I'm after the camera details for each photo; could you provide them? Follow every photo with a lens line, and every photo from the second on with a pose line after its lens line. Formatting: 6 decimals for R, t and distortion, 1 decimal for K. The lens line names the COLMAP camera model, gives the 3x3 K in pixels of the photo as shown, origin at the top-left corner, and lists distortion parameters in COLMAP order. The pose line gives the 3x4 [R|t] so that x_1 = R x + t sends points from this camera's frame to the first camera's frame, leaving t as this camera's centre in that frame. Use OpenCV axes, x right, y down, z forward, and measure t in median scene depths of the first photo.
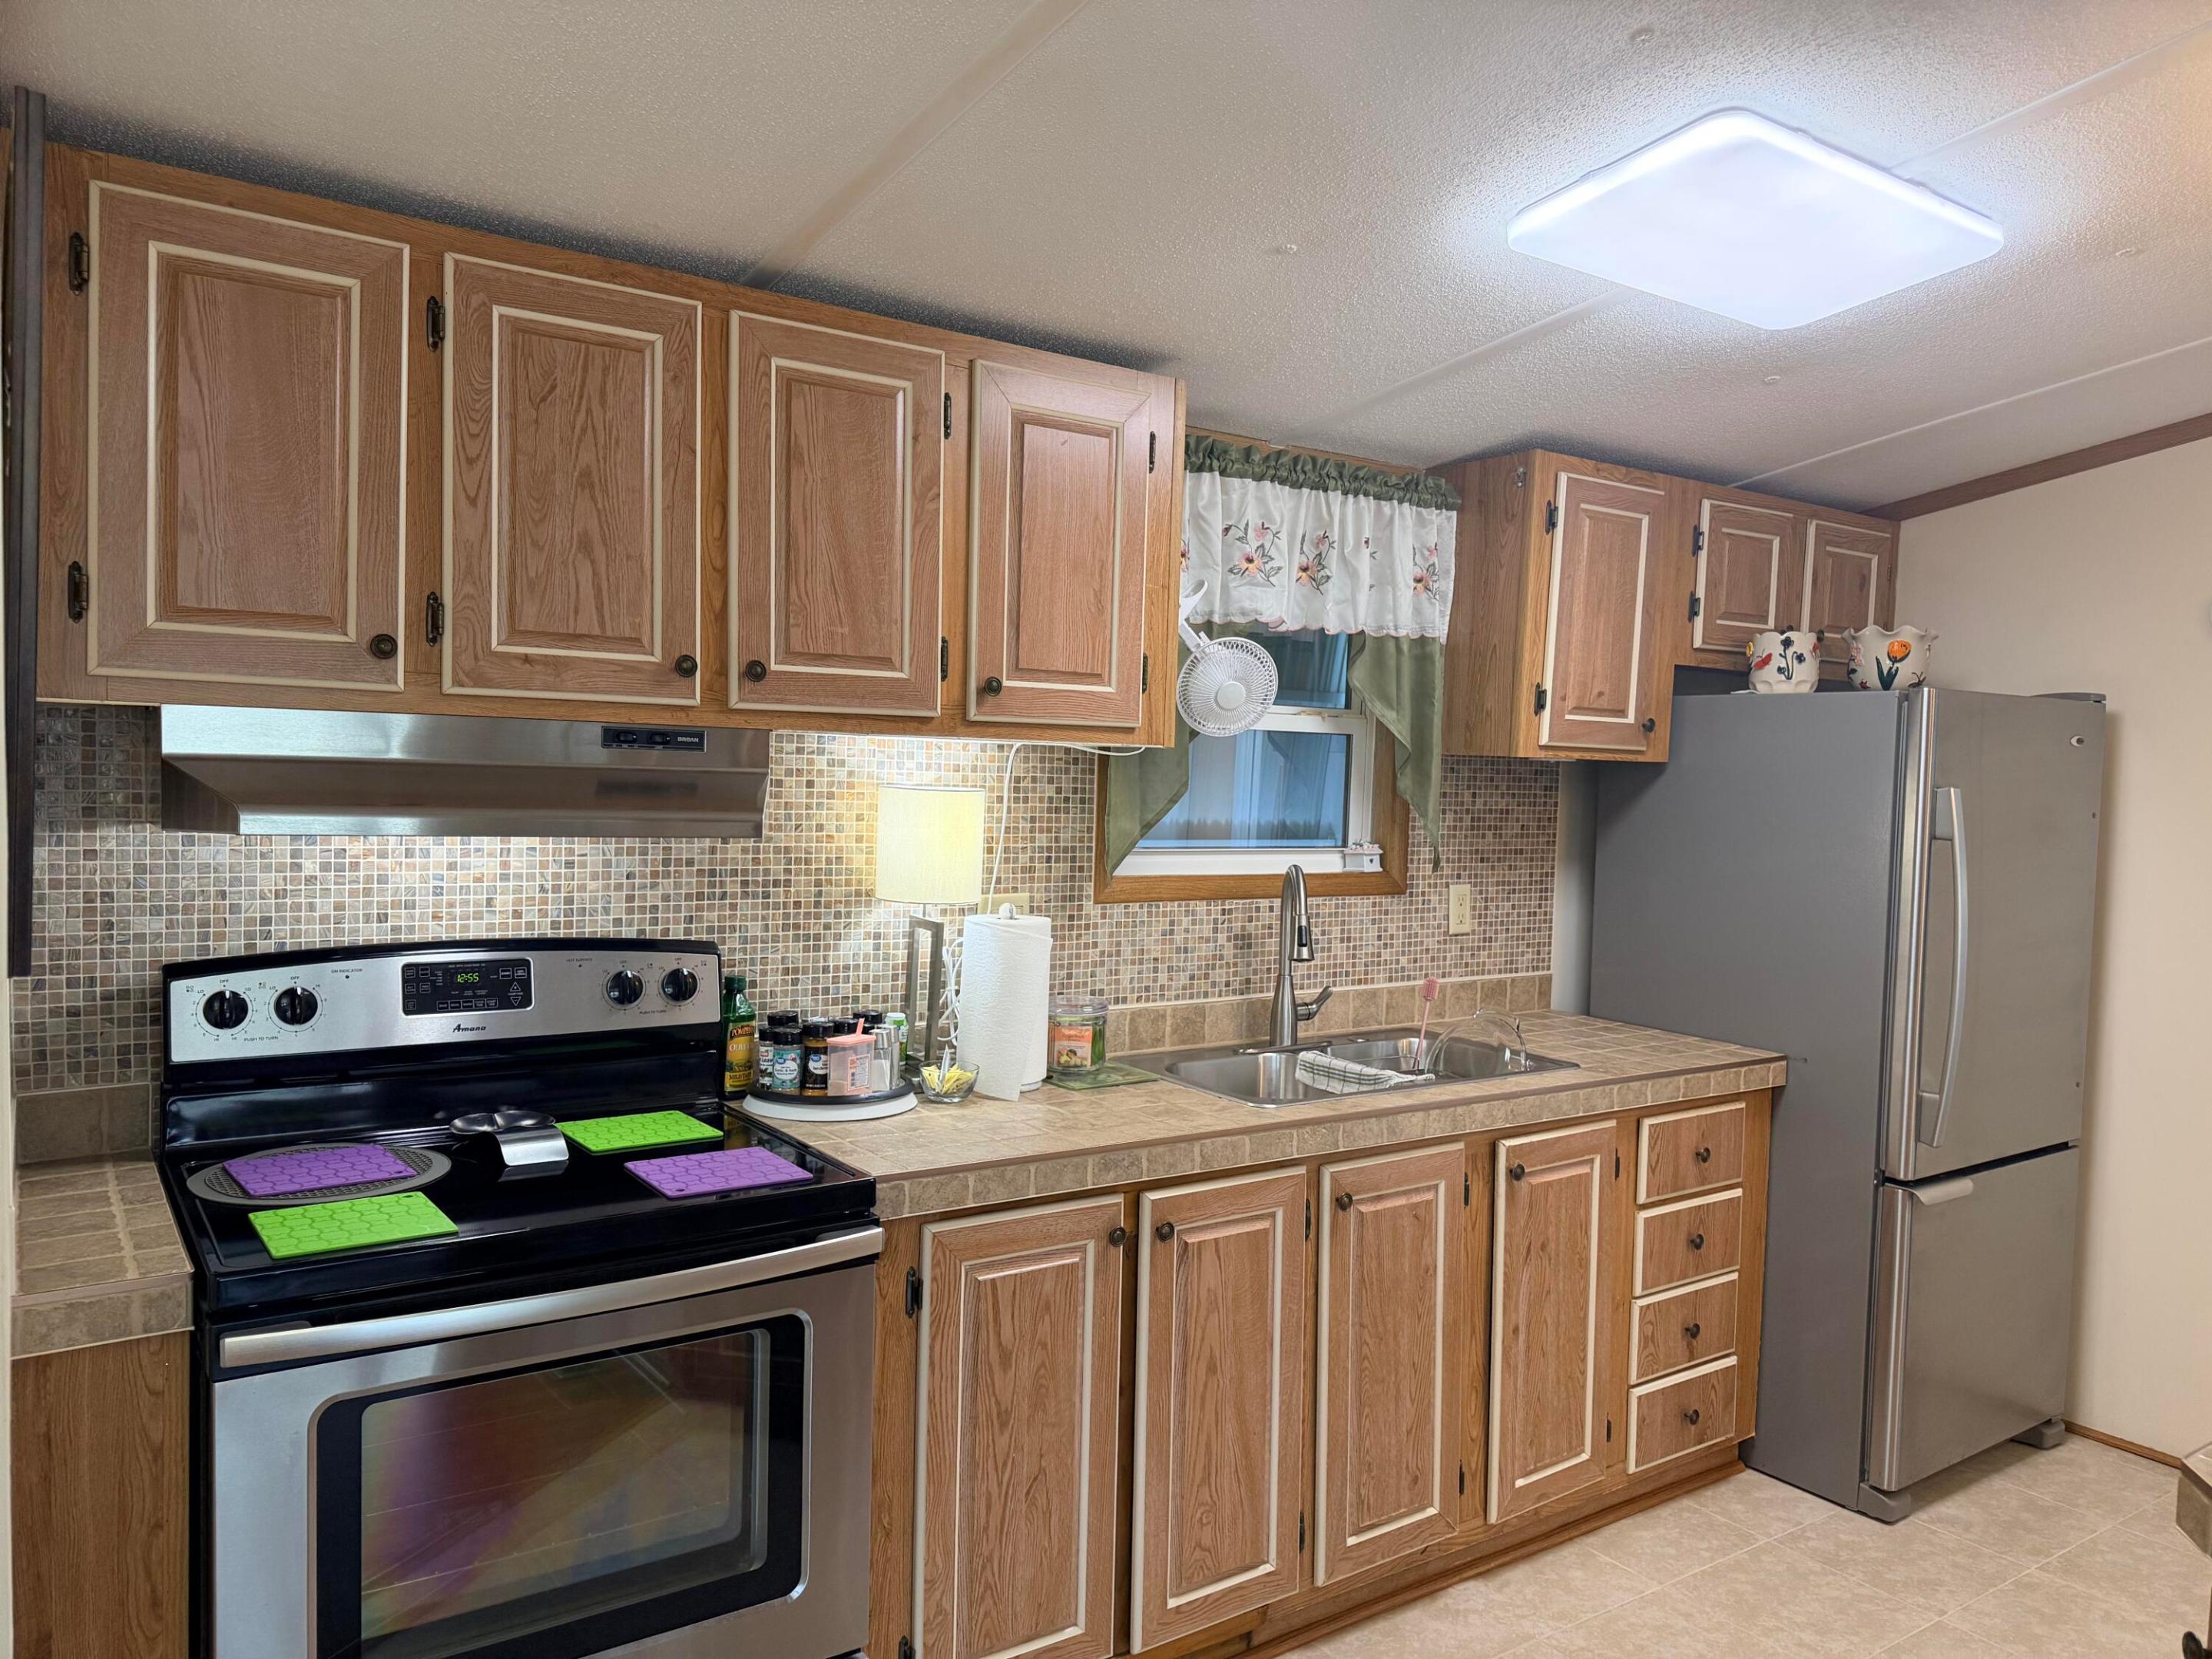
lens RADIAL K [[1528.6, 0, 1100.1], [0, 1528.6, 839.3], [0, 0, 1]] dist [0.133374, -0.269633]
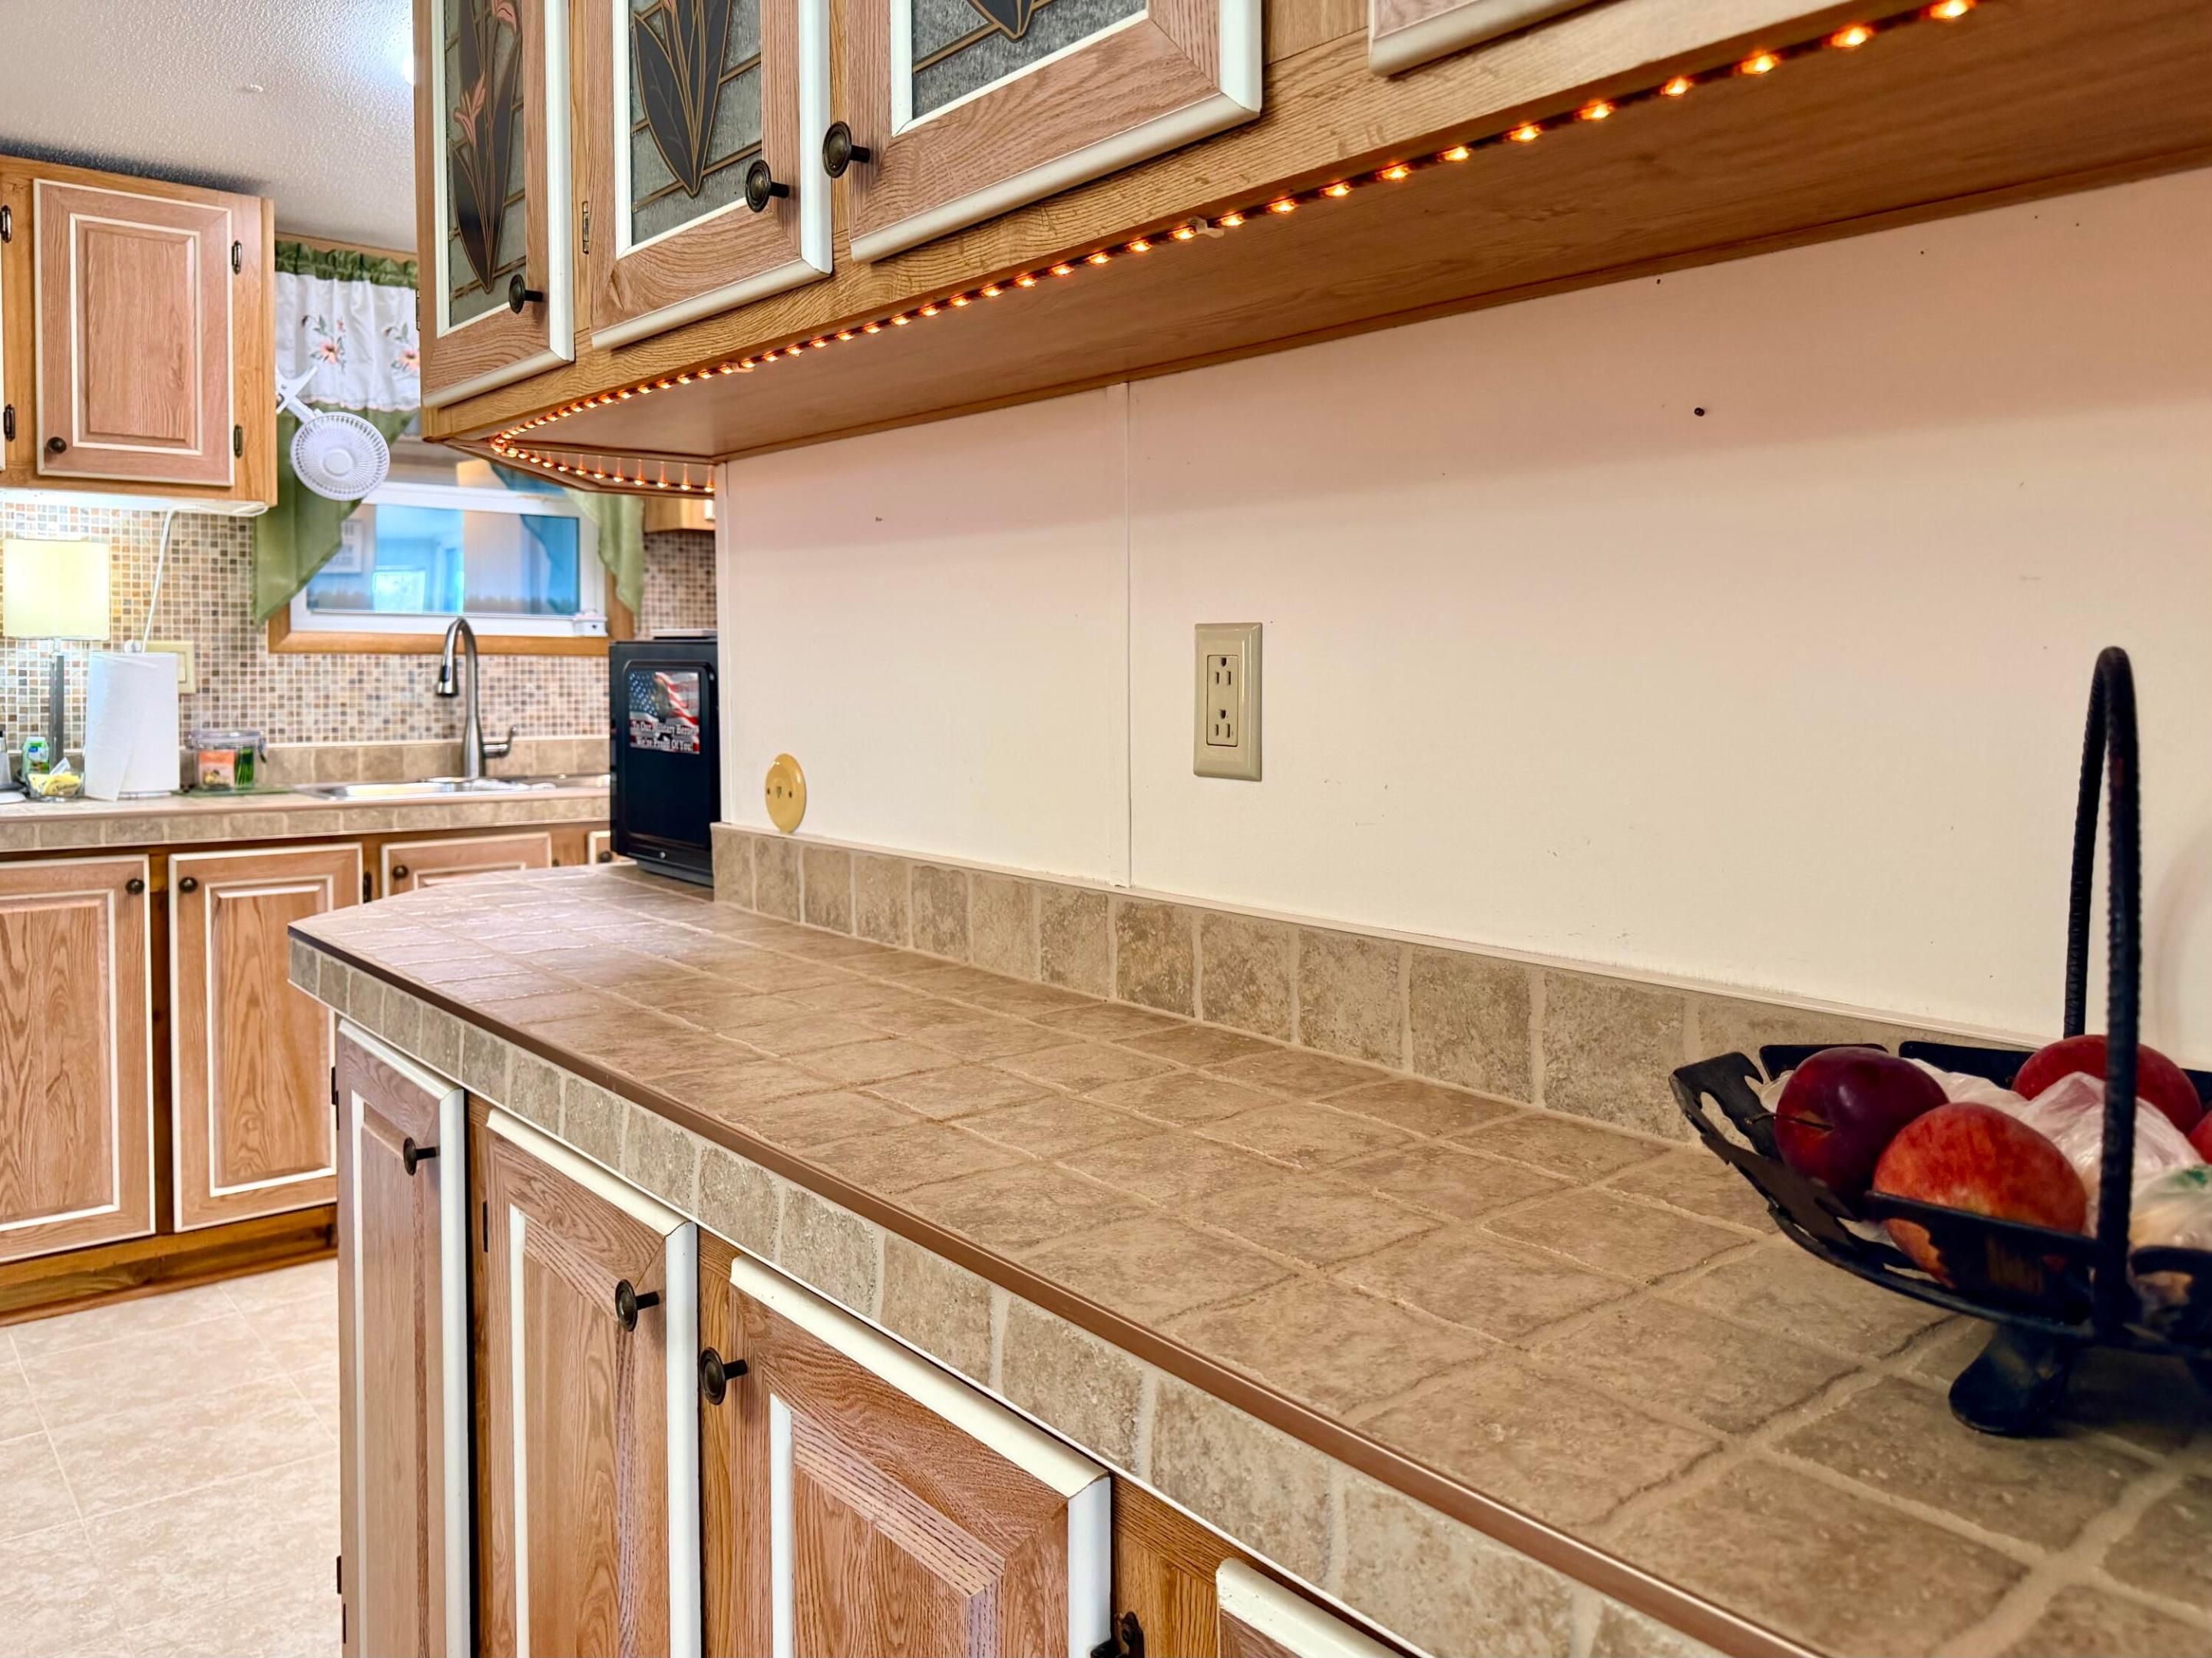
lens RADIAL K [[1634.9, 0, 1107.2], [0, 1634.9, 712.1], [0, 0, 1]] dist [-0.002633, -0.003930]
pose [[0.995443, -0.028918, 0.090871, 0.503351], [0.030674, 0.999368, -0.017991, 0.126006], [-0.090293, 0.020696, 0.995700, -0.274651]]
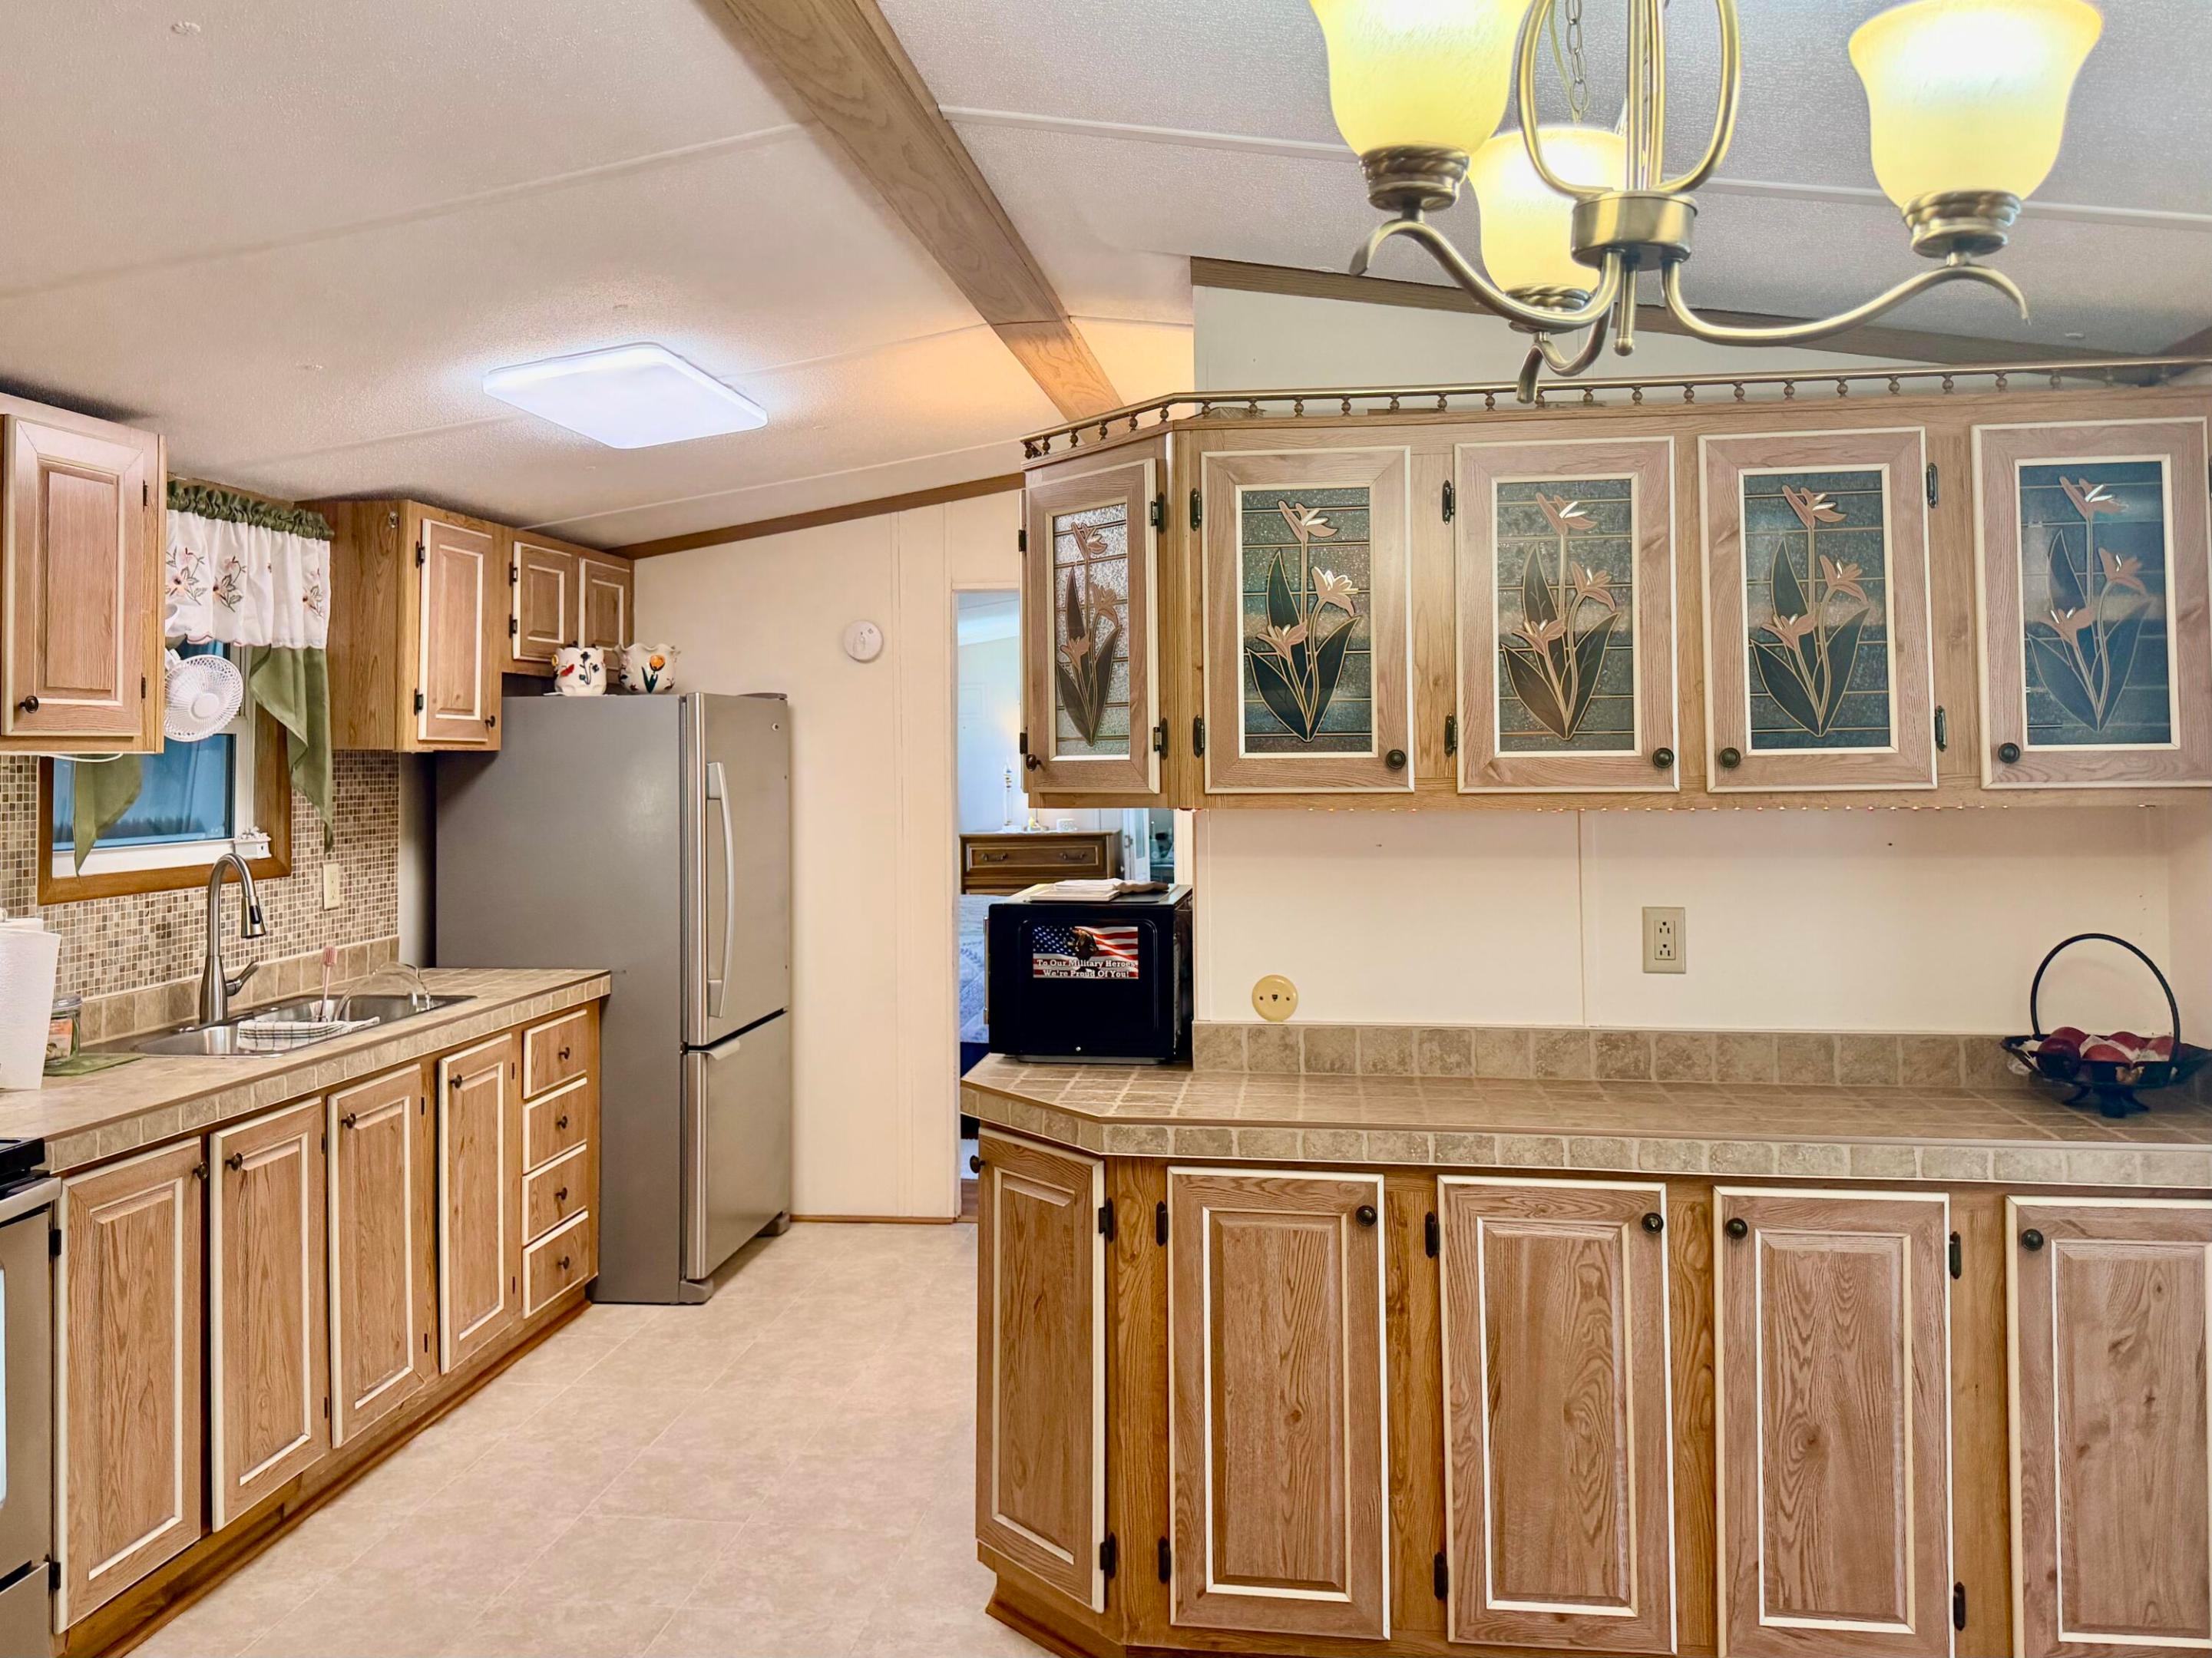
lens RADIAL K [[1702.0, 0, 1096.6], [0, 1702.0, 694.2], [0, 0, 1]] dist [0.053373, -0.063224]
pose [[0.670450, -0.008829, 0.741902, -0.380995], [0.064367, 0.996851, -0.046305, -0.000575], [-0.739158, 0.078799, 0.668907, -0.314563]]
